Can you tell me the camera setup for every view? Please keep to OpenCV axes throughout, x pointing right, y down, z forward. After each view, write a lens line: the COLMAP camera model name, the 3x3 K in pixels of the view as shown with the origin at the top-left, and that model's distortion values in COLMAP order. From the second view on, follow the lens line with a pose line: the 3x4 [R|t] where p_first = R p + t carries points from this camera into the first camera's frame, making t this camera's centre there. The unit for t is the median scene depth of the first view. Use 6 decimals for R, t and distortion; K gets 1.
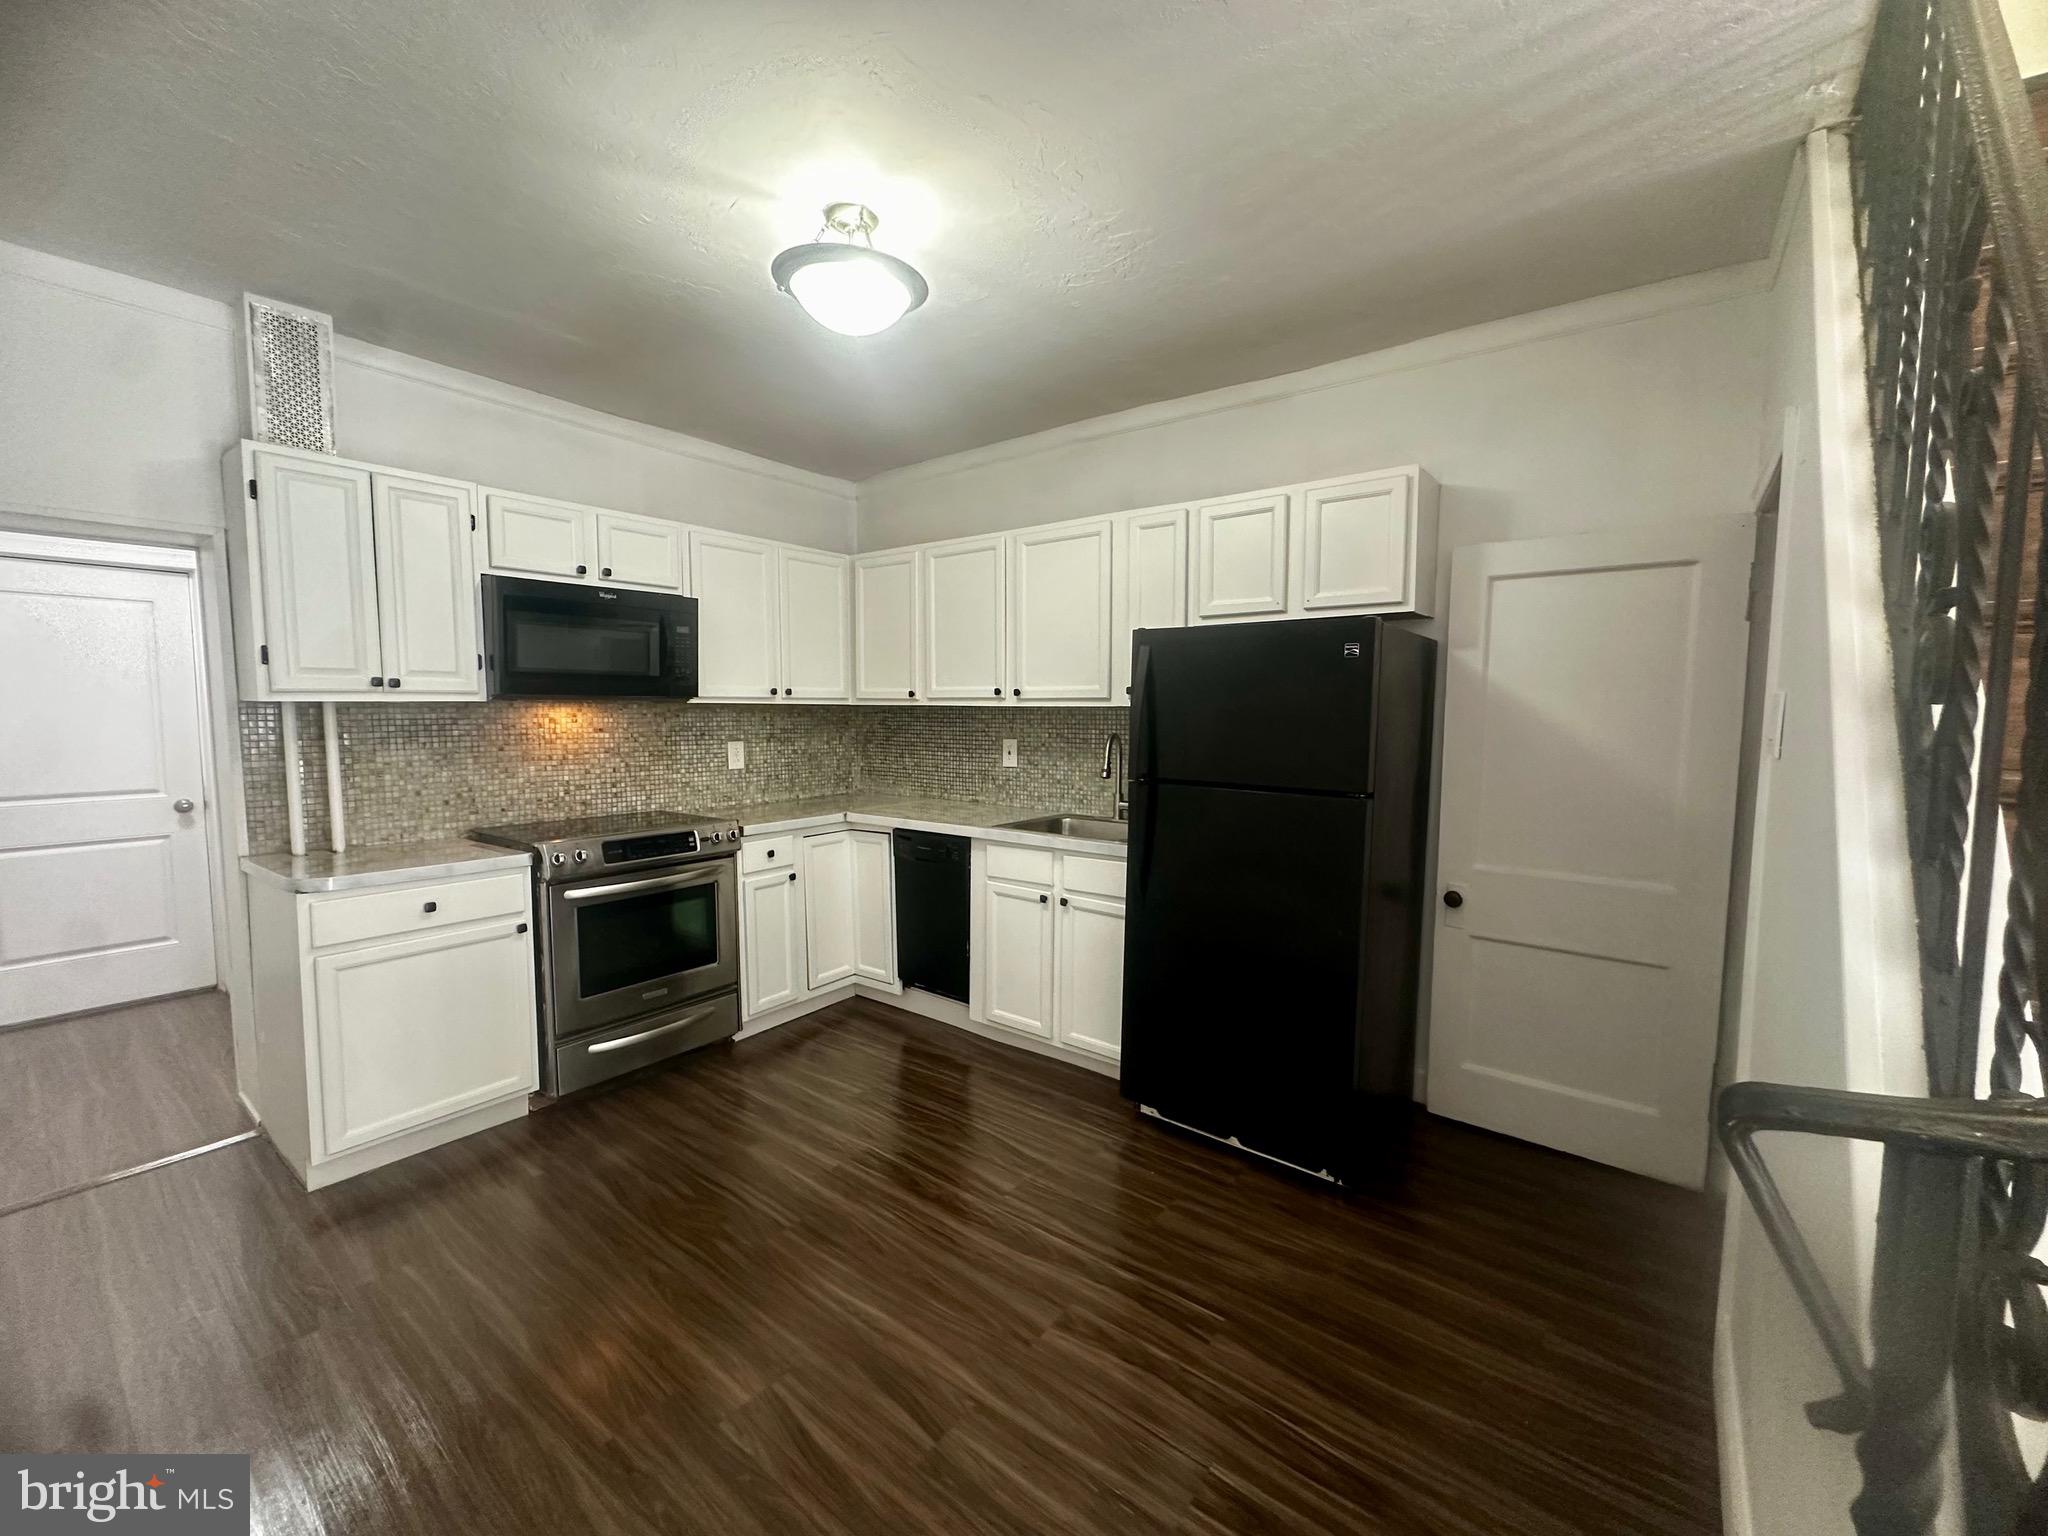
lens RADIAL K [[813.6, 0, 1029.5], [0, 813.6, 767.1], [0, 0, 1]] dist [-0.003819, 0.000440]
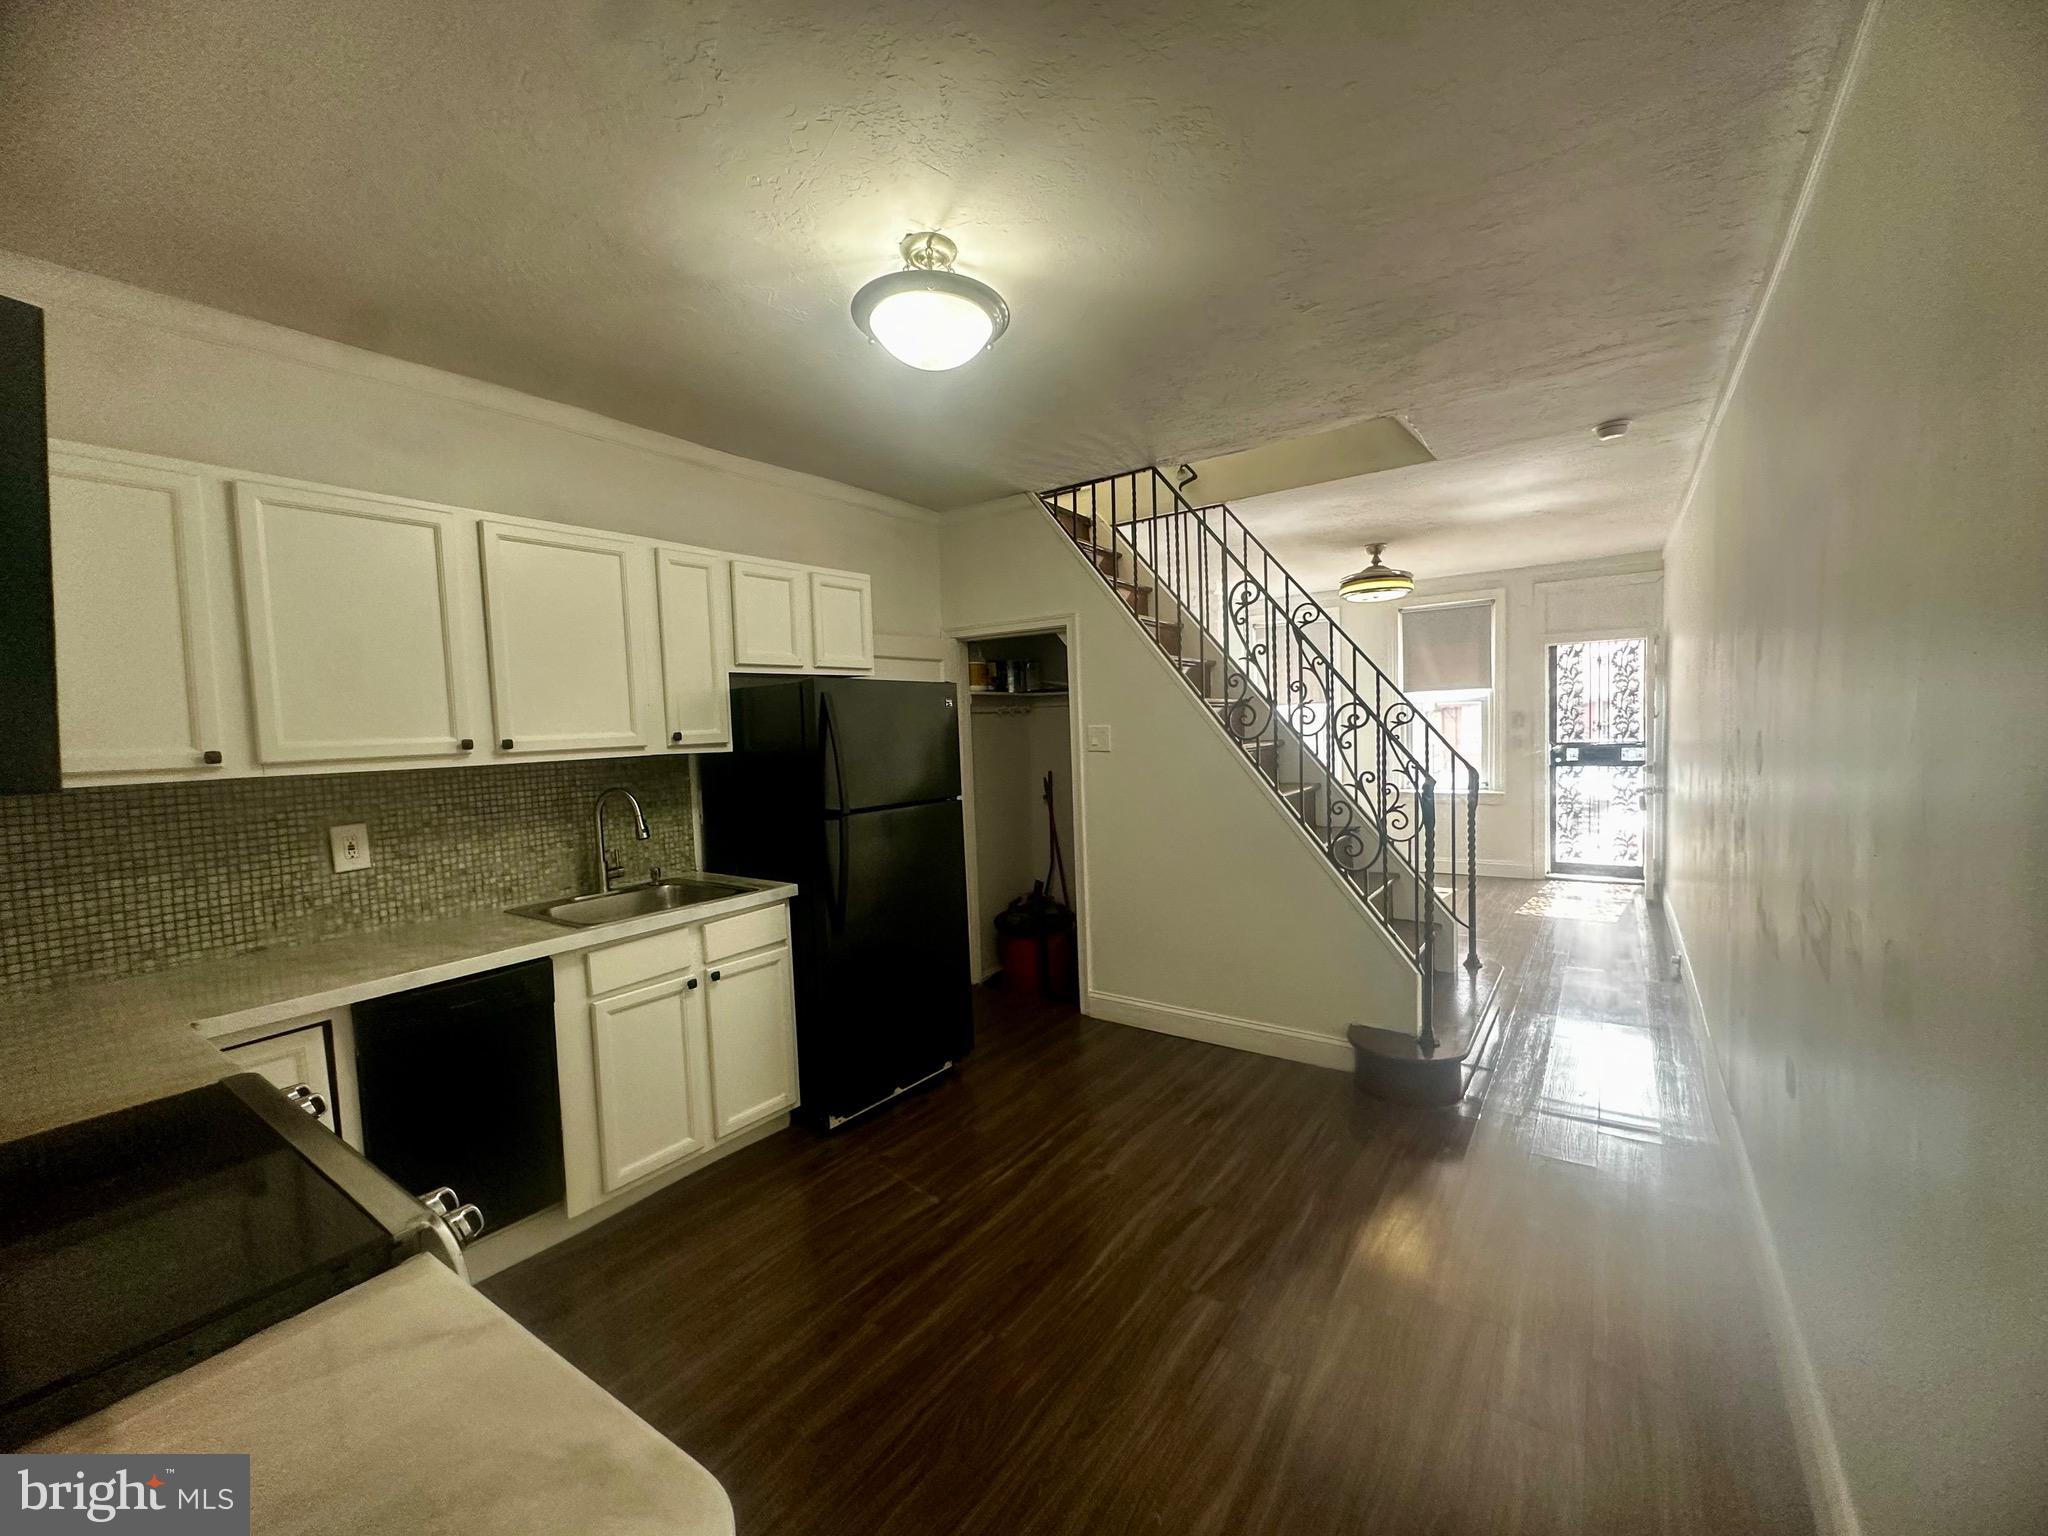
lens RADIAL K [[813.6, 0, 1018.8], [0, 813.6, 768.7], [0, 0, 1]] dist [-0.003819, 0.000440]
pose [[-0.016748, -0.059450, 0.998091, -0.851194], [0.113645, 0.991649, 0.060973, -0.075378], [-0.993380, 0.114449, -0.009852, 0.674403]]
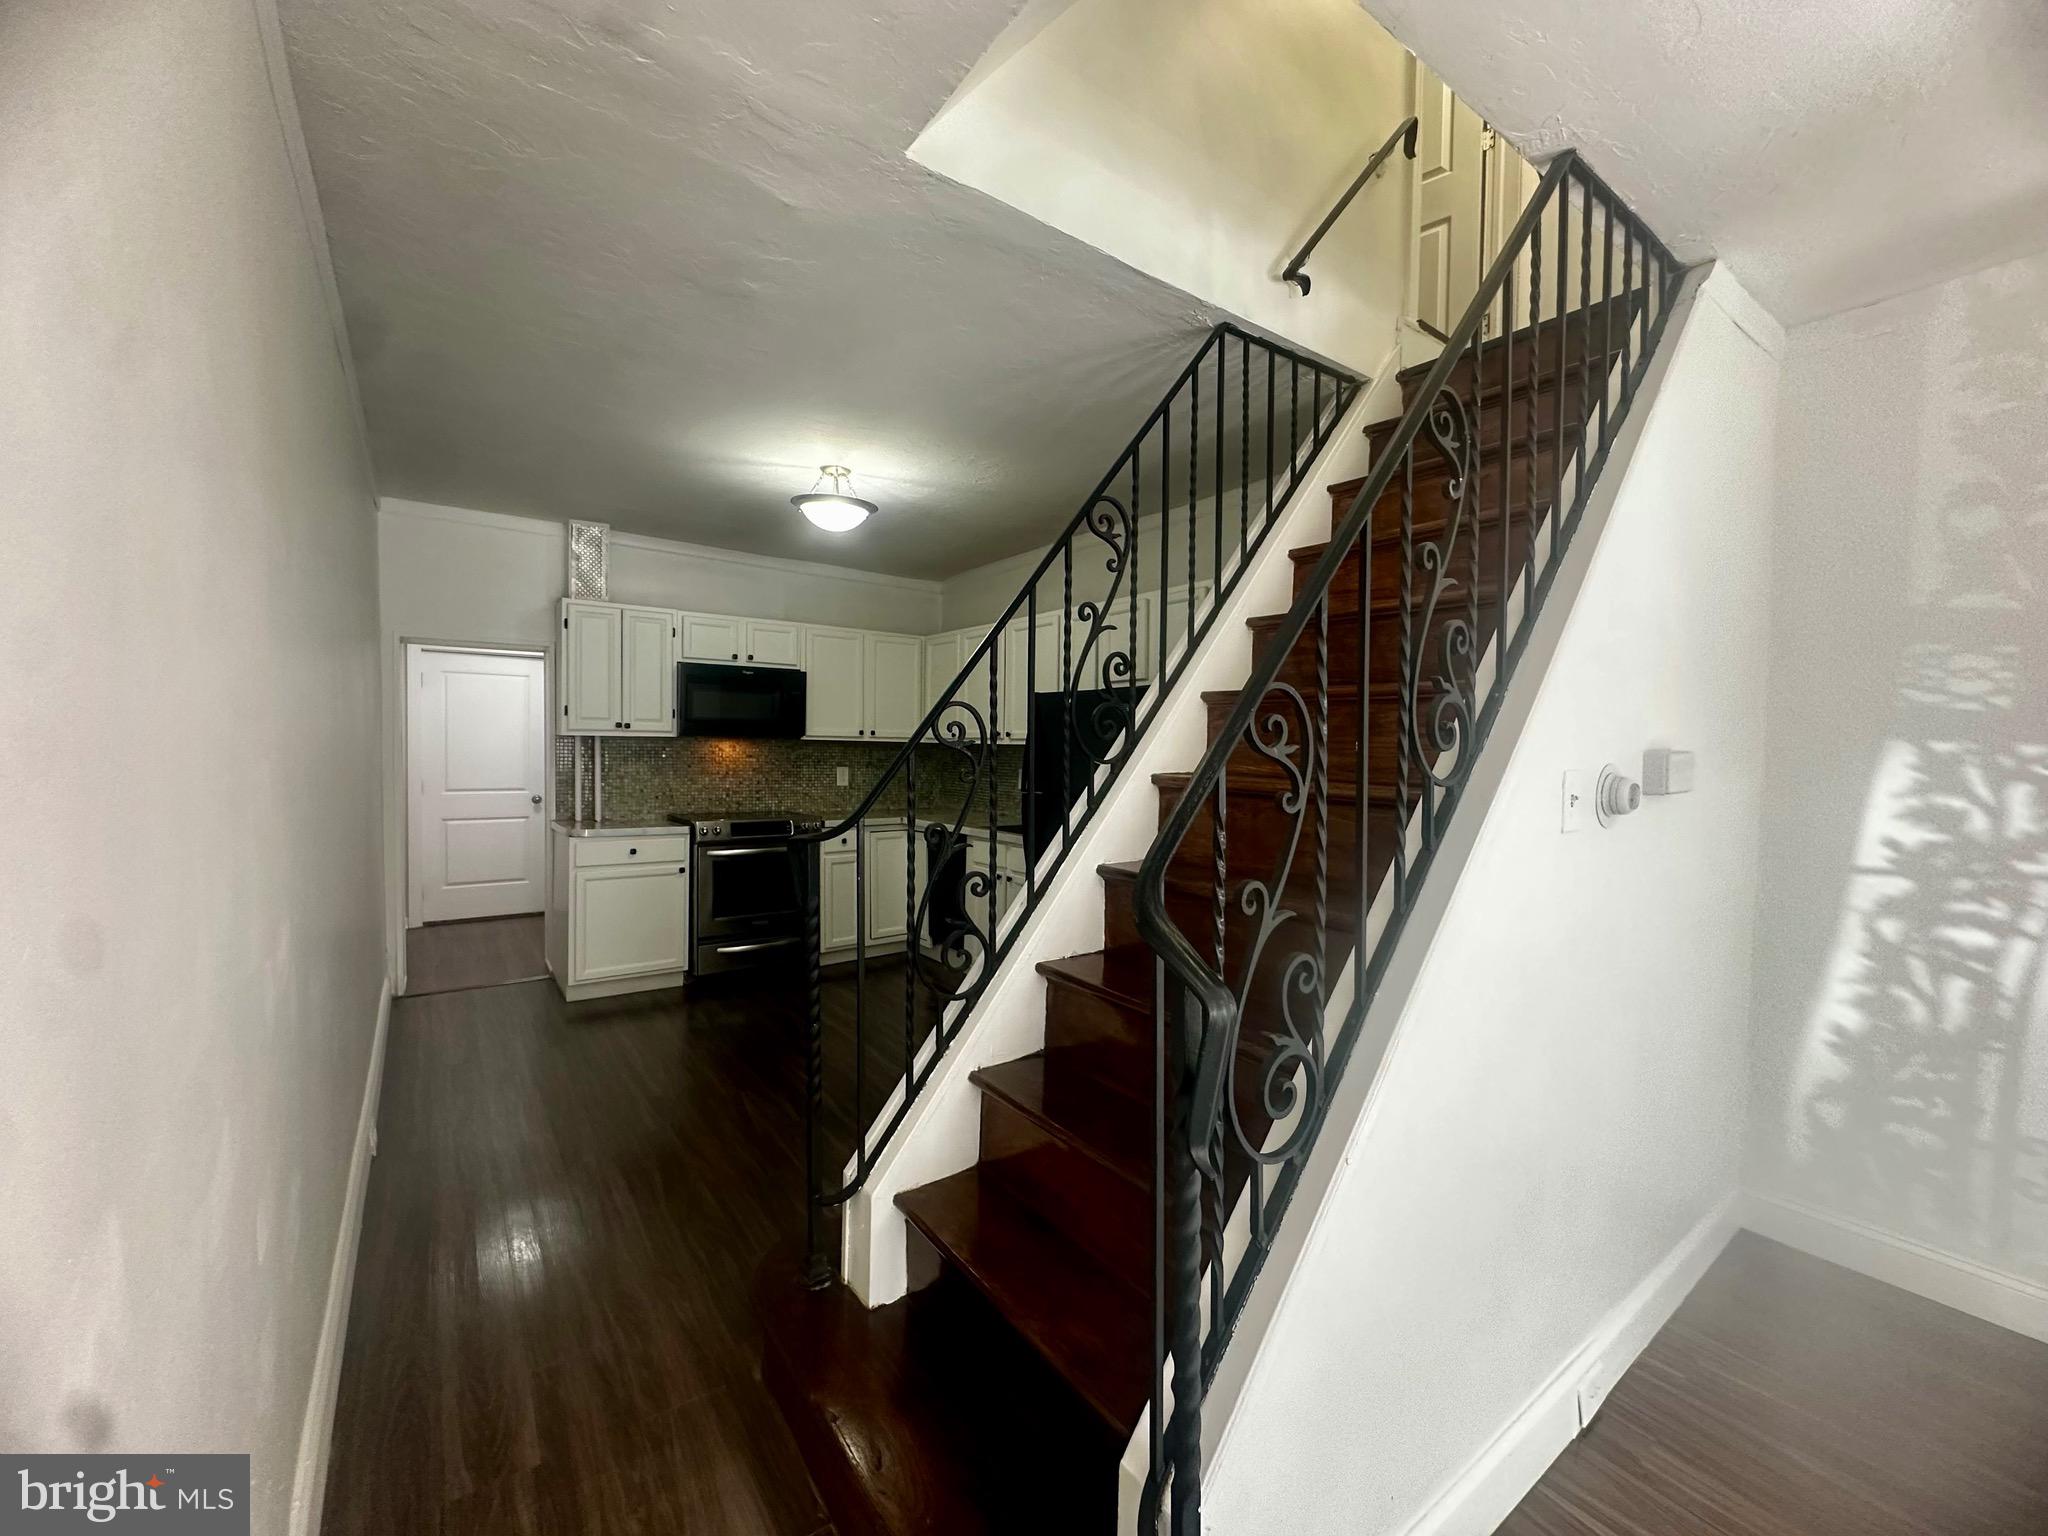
lens RADIAL K [[813.6, 0, 1037.7], [0, 813.6, 768.0], [0, 0, 1]] dist [-0.003819, 0.000440]
pose [[0.961993, 0.022396, -0.272156, 0.494711], [-0.035732, 0.998386, -0.044145, 0.030368], [0.270728, 0.052192, 0.961240, -0.401324]]
